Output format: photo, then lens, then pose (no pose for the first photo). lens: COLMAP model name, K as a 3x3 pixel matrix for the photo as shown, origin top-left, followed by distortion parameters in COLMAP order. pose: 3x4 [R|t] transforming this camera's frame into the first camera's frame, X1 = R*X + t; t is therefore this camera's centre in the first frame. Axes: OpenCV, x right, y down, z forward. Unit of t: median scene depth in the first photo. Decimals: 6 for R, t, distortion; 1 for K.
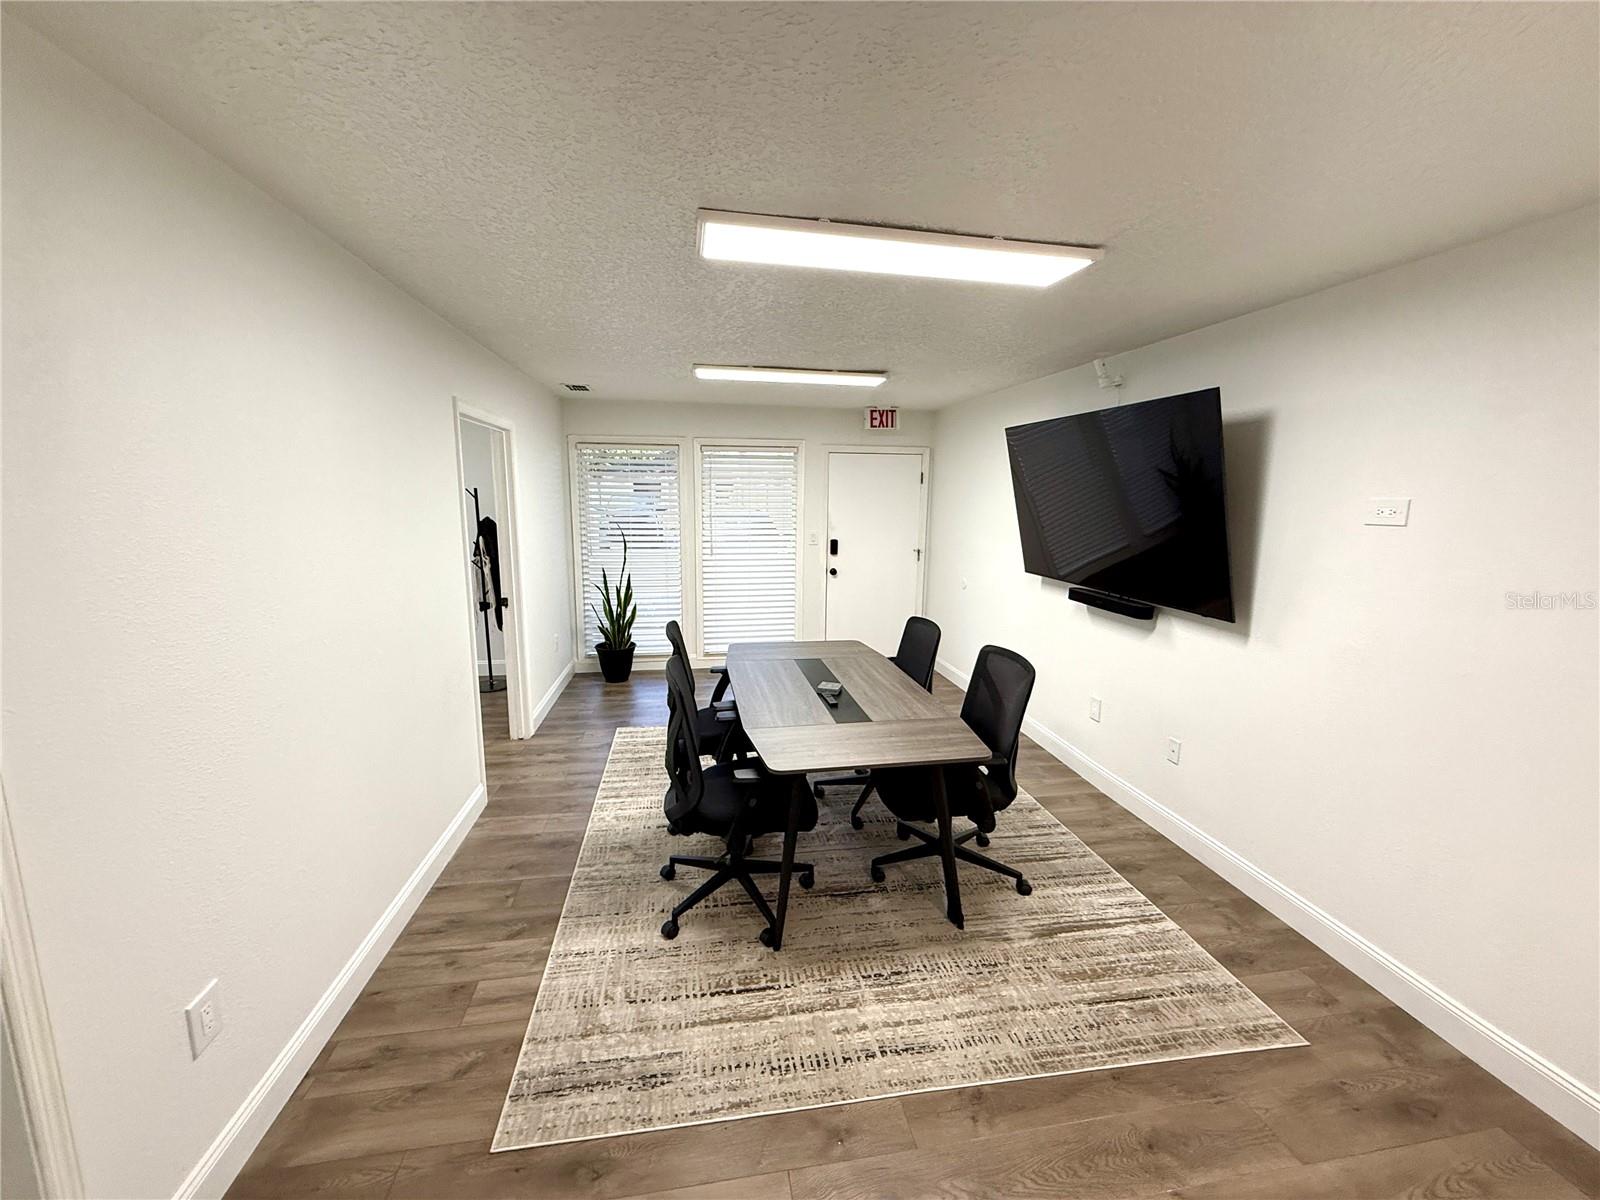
lens RADIAL K [[642.7, 0, 795.5], [0, 642.7, 601.3], [0, 0, 1]] dist [0.000809, -0.000023]
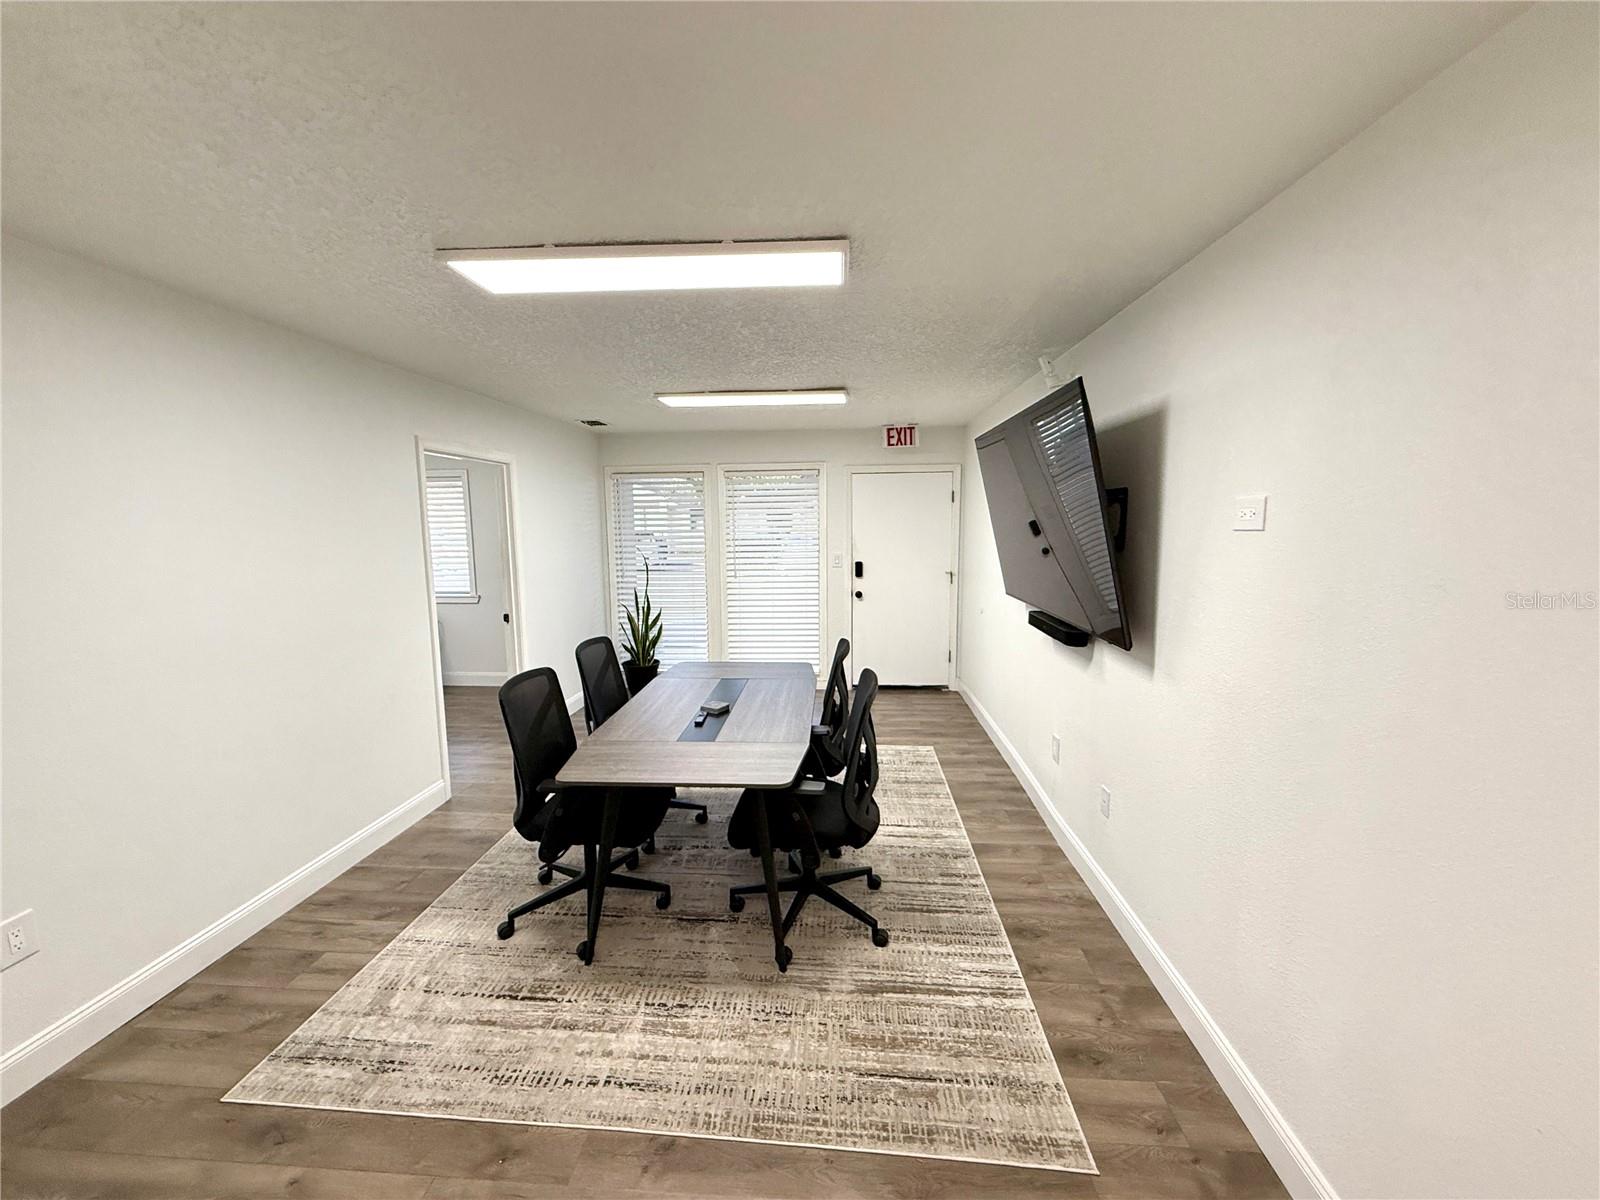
lens RADIAL K [[642.7, 0, 795.5], [0, 642.7, 601.3], [0, 0, 1]] dist [0.000809, -0.000023]
pose [[0.970335, 0.008916, -0.241600, 0.502680], [-0.019110, 0.999022, -0.039884, 0.011701], [0.241008, 0.043318, 0.969556, 0.081151]]
